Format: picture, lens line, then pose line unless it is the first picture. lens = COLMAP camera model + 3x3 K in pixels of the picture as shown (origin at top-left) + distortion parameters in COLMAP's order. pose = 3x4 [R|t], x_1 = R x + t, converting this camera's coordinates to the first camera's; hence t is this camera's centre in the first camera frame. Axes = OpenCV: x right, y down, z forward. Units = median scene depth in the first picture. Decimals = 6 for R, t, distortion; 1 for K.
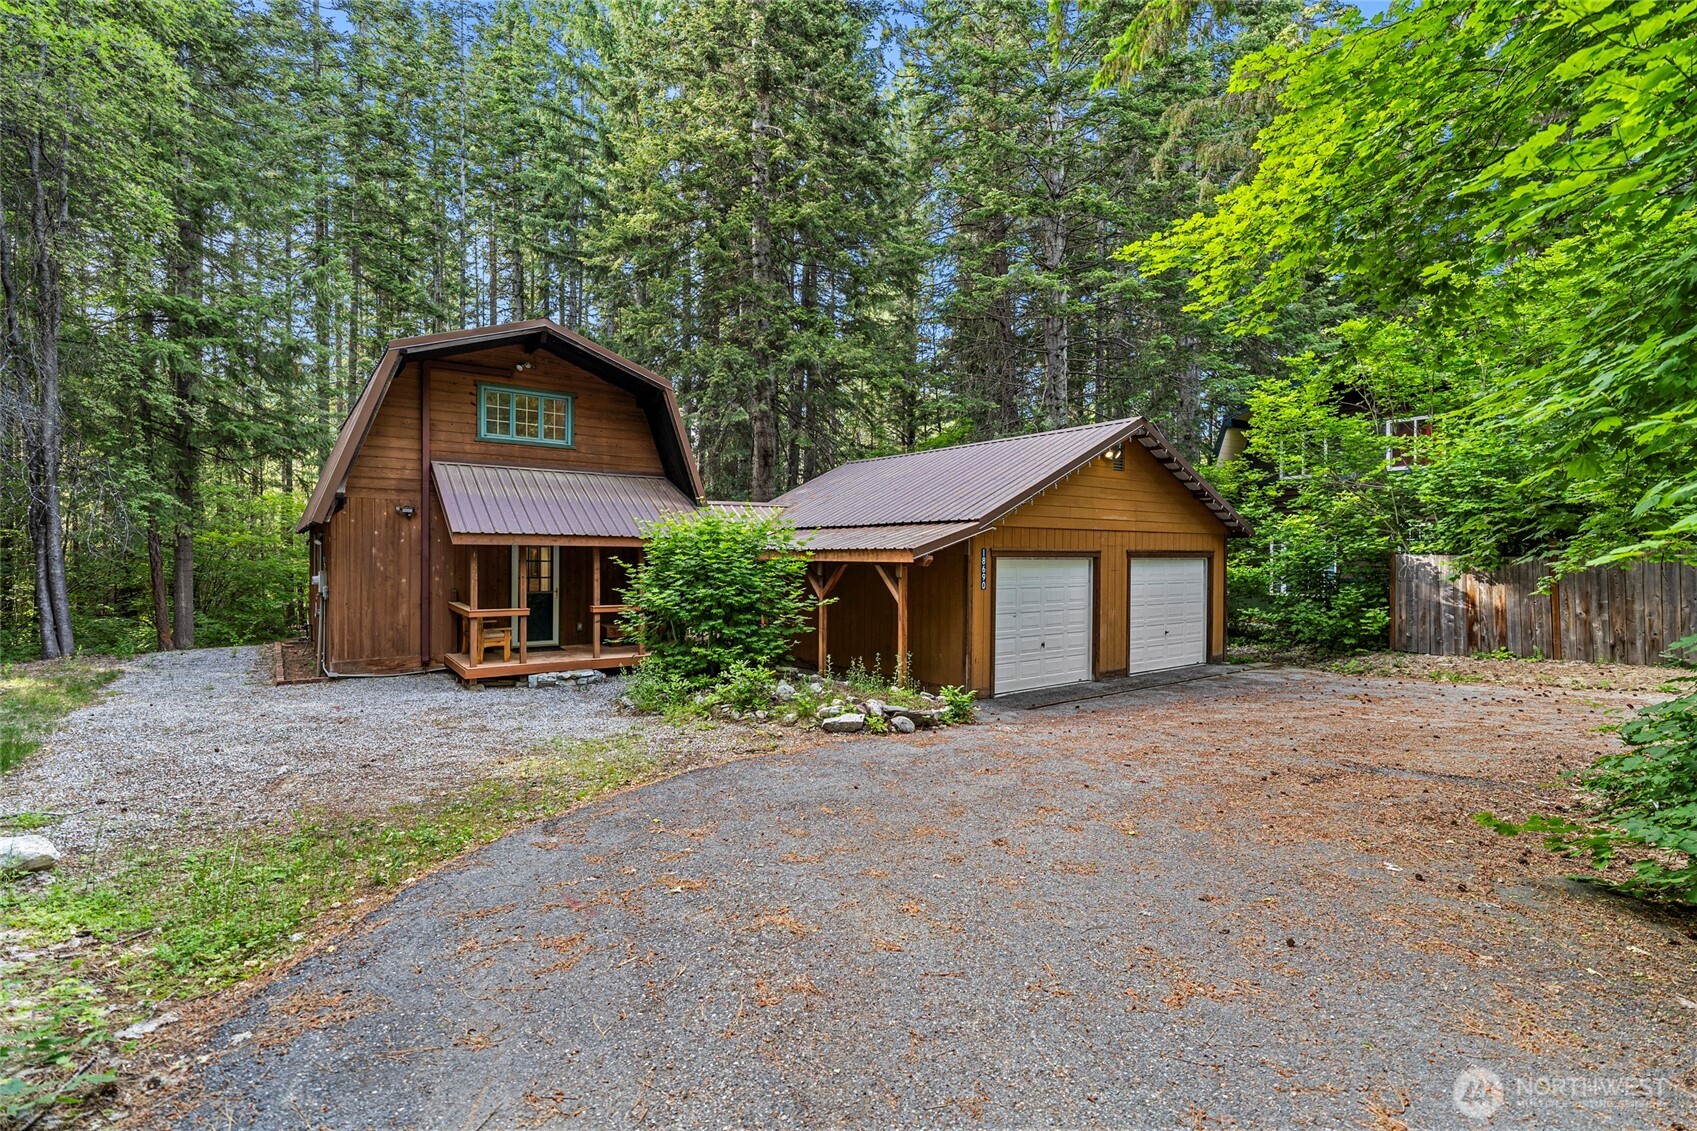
lens RADIAL K [[762.2, 0, 847.7], [0, 762.2, 560.6], [0, 0, 1]] dist [0.002123, 0.000258]
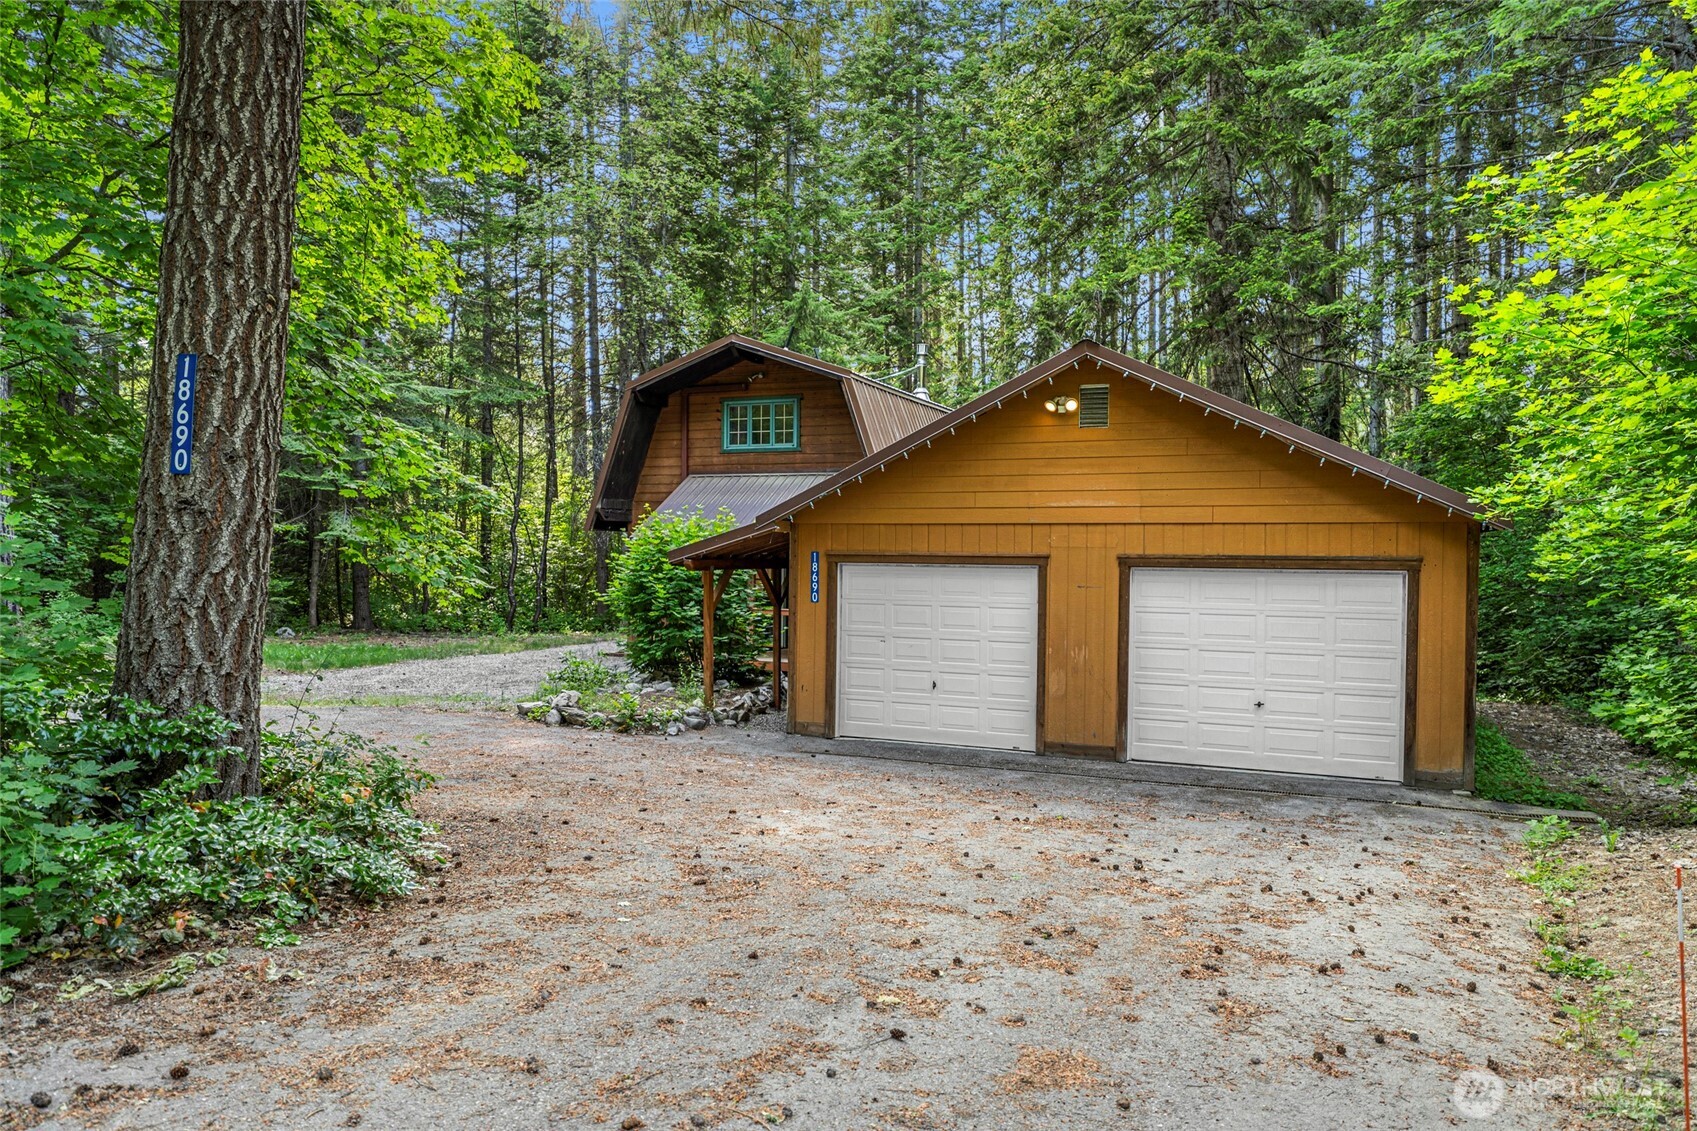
lens RADIAL K [[1188.1, 0, 847.7], [0, 1188.1, 564.4], [0, 0, 1]] dist [-0.000285, 0.000090]
pose [[0.493298, 0.007751, -0.869826, 1.085790], [-0.017793, 0.999841, -0.001181, -0.001067], [0.869679, 0.016059, 0.493357, 0.335061]]
